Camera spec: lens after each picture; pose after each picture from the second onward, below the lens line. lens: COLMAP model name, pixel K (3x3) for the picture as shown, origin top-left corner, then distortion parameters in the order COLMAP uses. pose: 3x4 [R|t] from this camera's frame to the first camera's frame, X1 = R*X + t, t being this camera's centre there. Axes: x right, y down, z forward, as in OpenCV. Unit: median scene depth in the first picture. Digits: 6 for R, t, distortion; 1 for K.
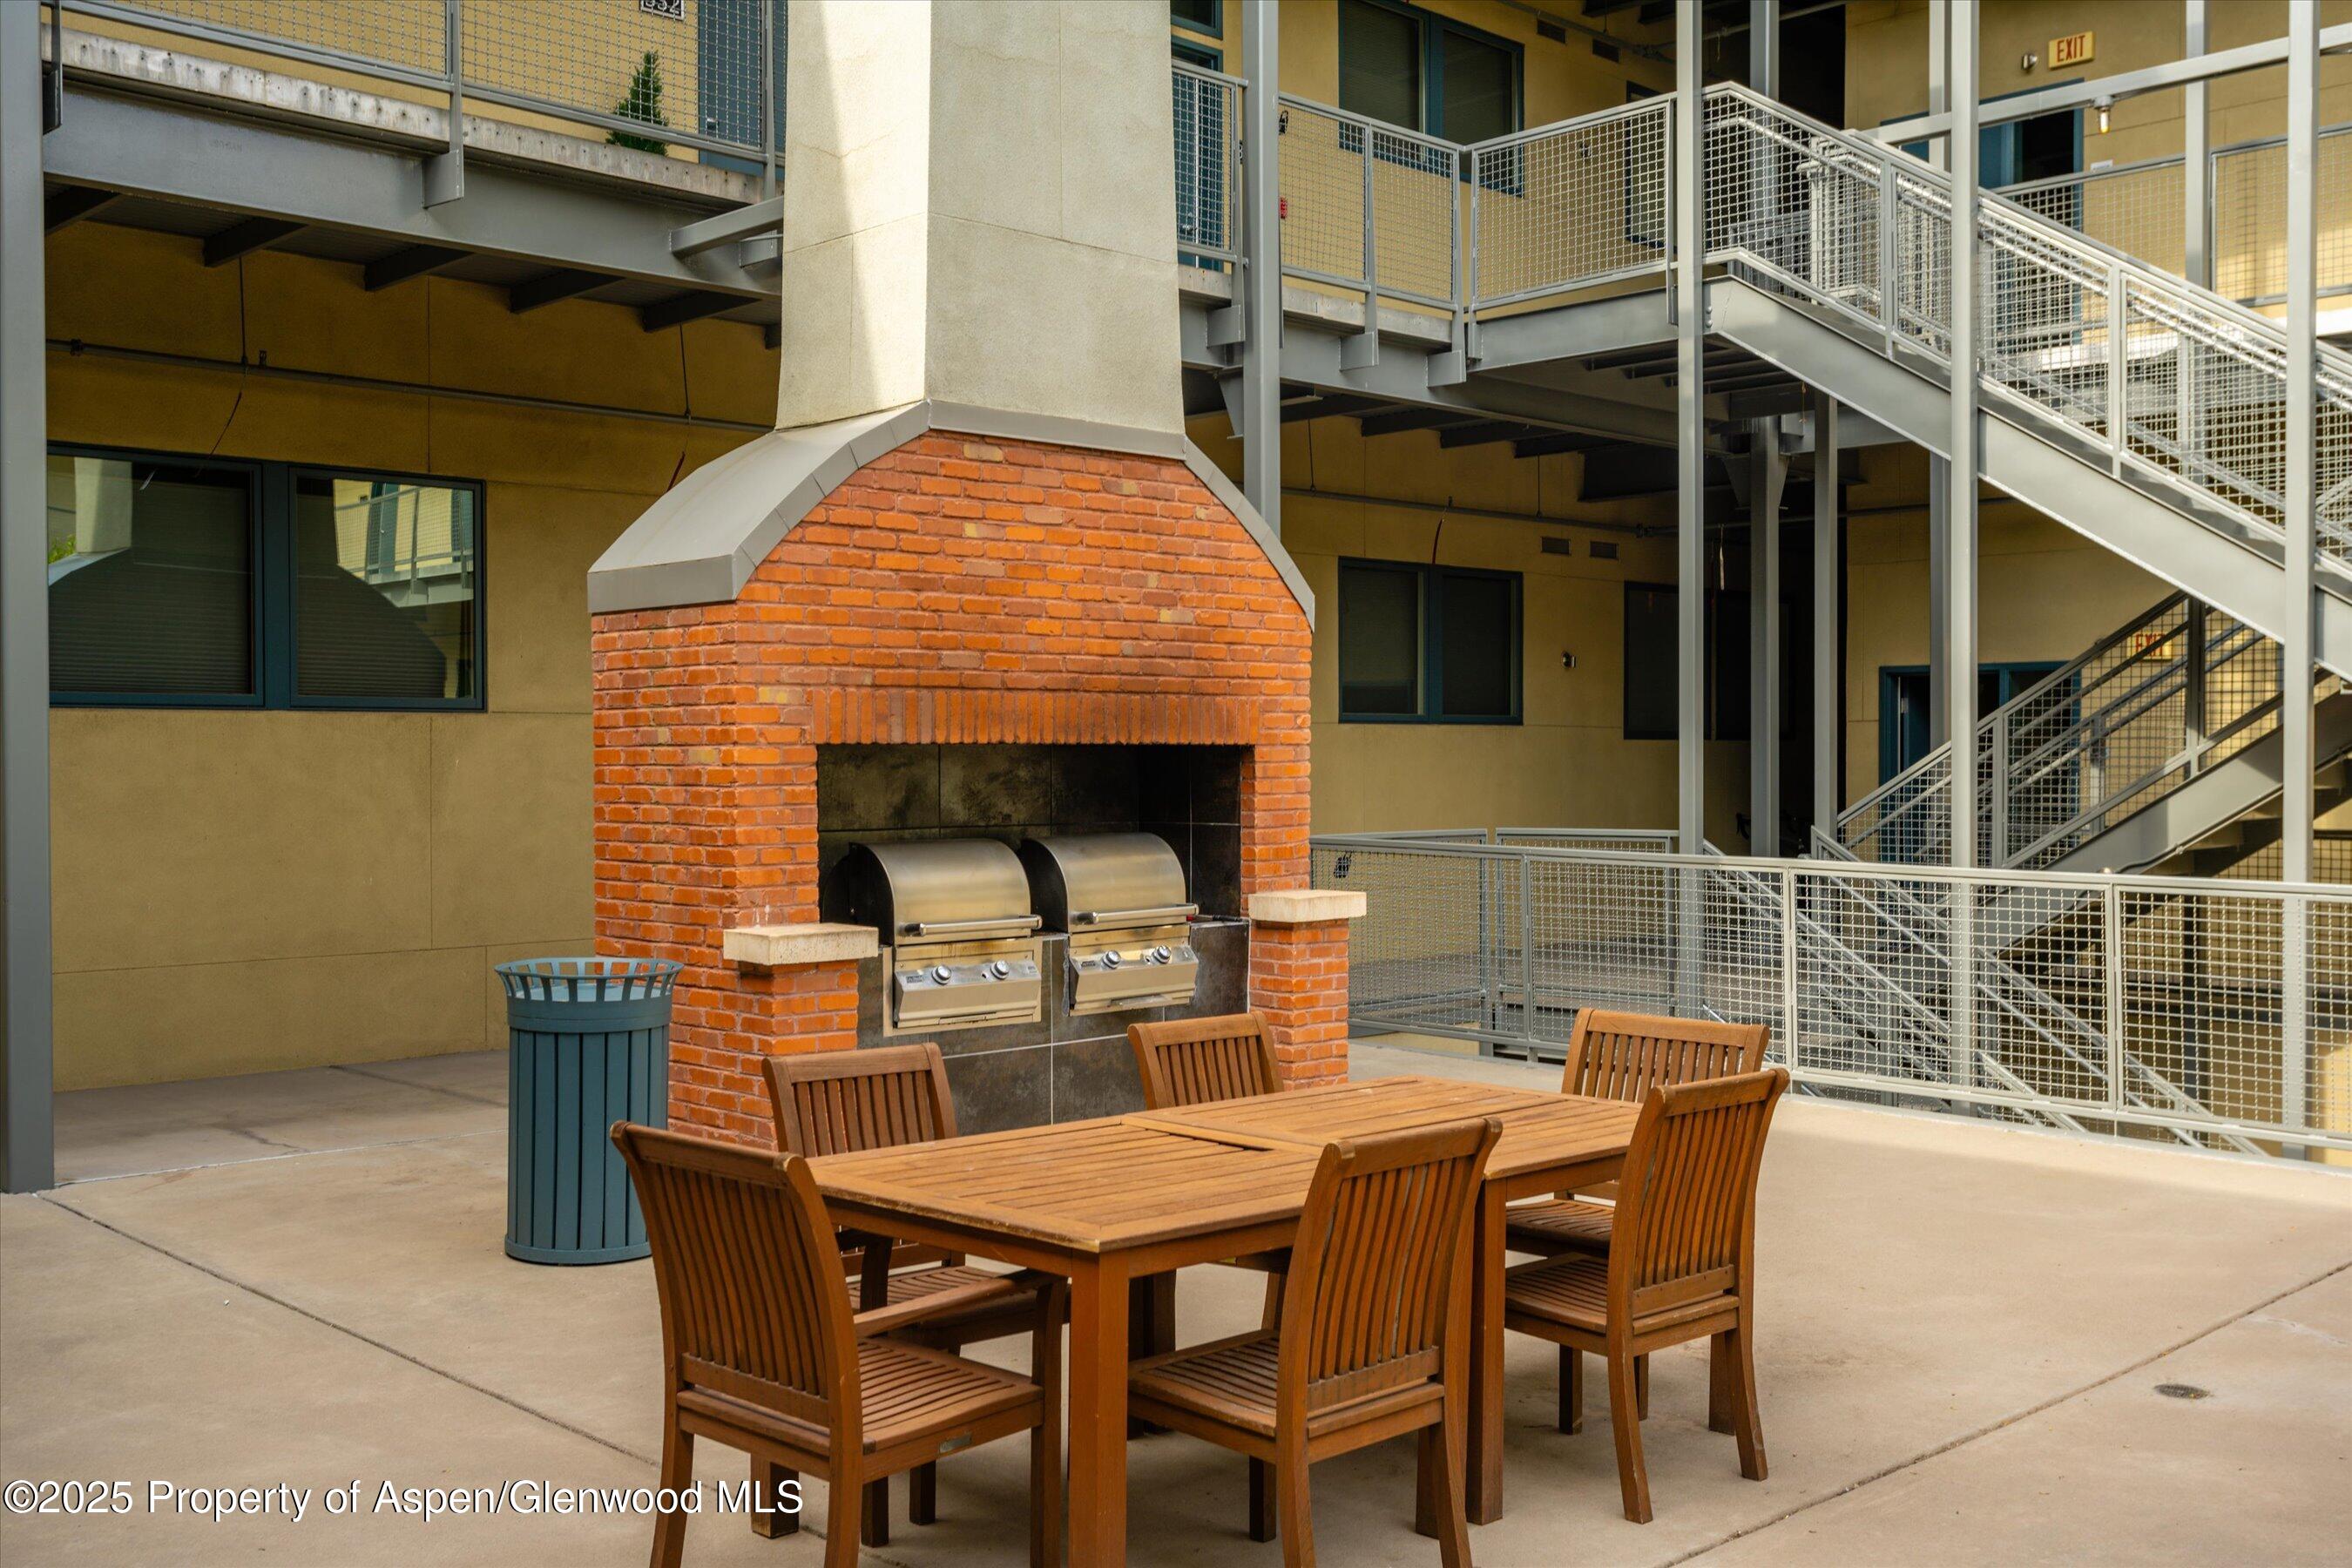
lens RADIAL K [[2251.6, 0, 1176.0], [0, 2251.6, 784.0], [0, 0, 1]] dist [0.005246, 0.009117]
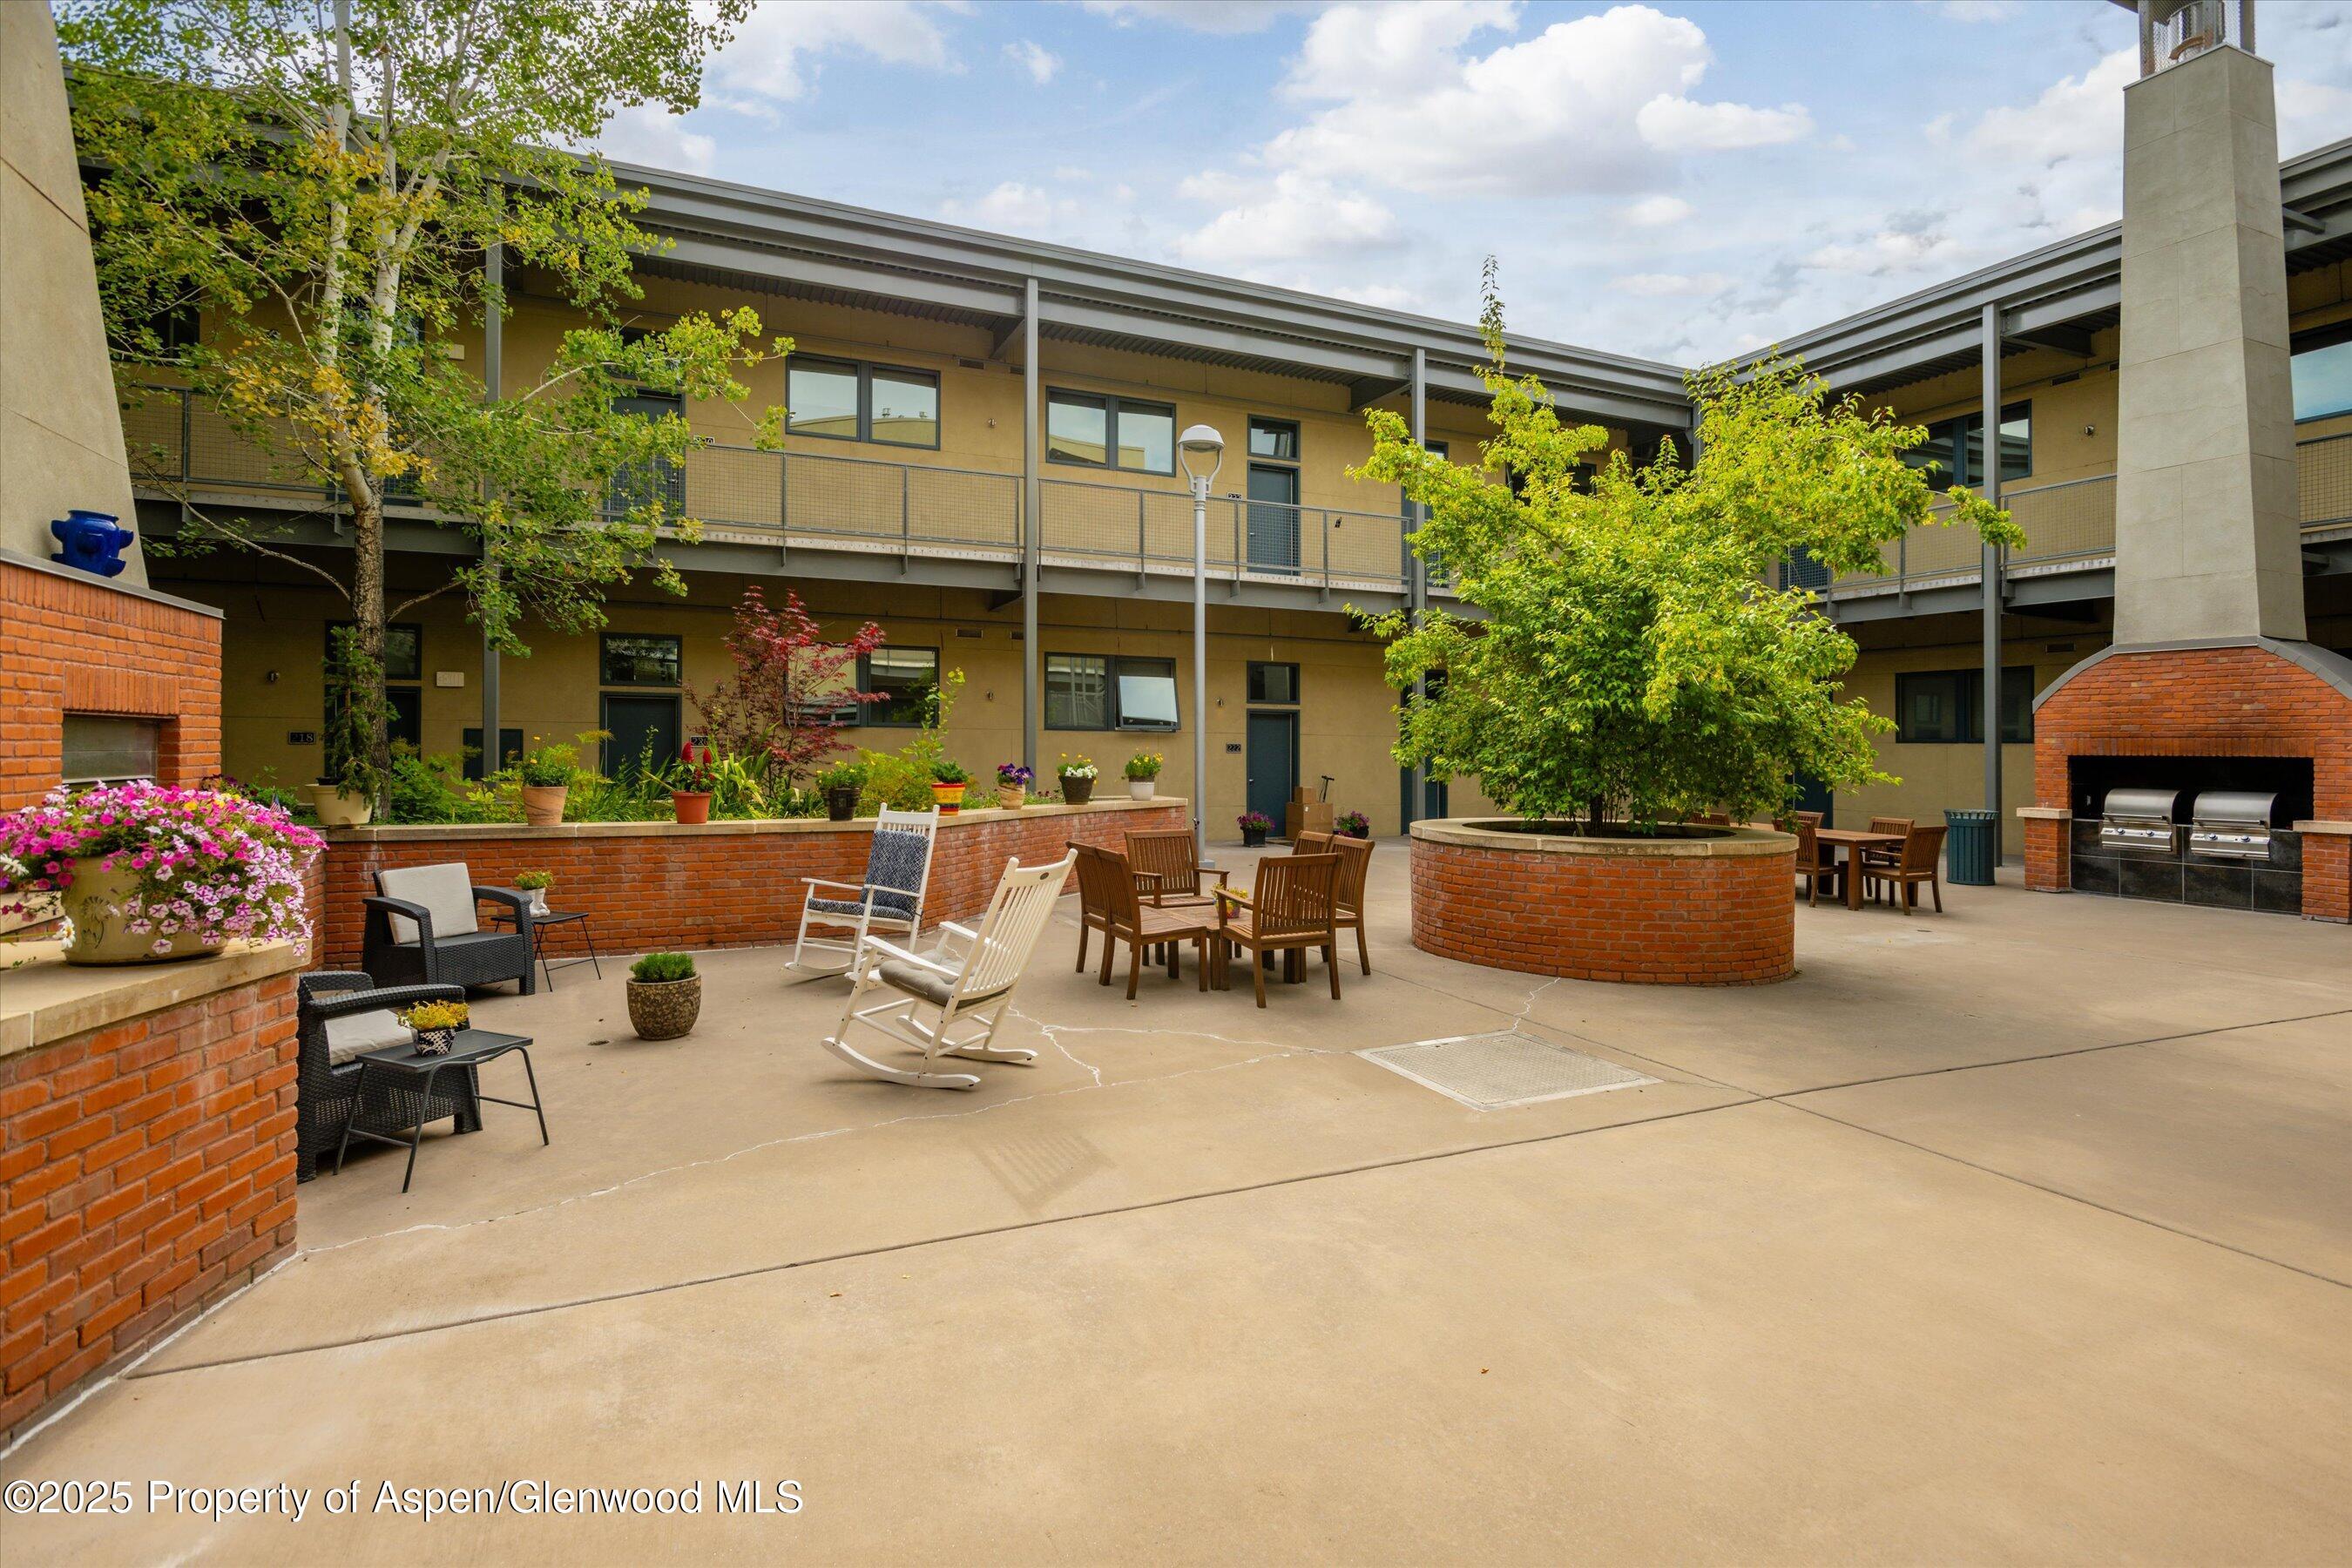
lens RADIAL K [[1151.6, 0, 1179.4], [0, 1151.6, 754.4], [0, 0, 1]] dist [-0.000020, 0.000233]
pose [[-0.340054, 0.004170, -0.940397, 1.723118], [-0.022750, 0.999661, 0.012659, -0.009933], [0.940131, 0.025699, -0.339844, 0.314614]]
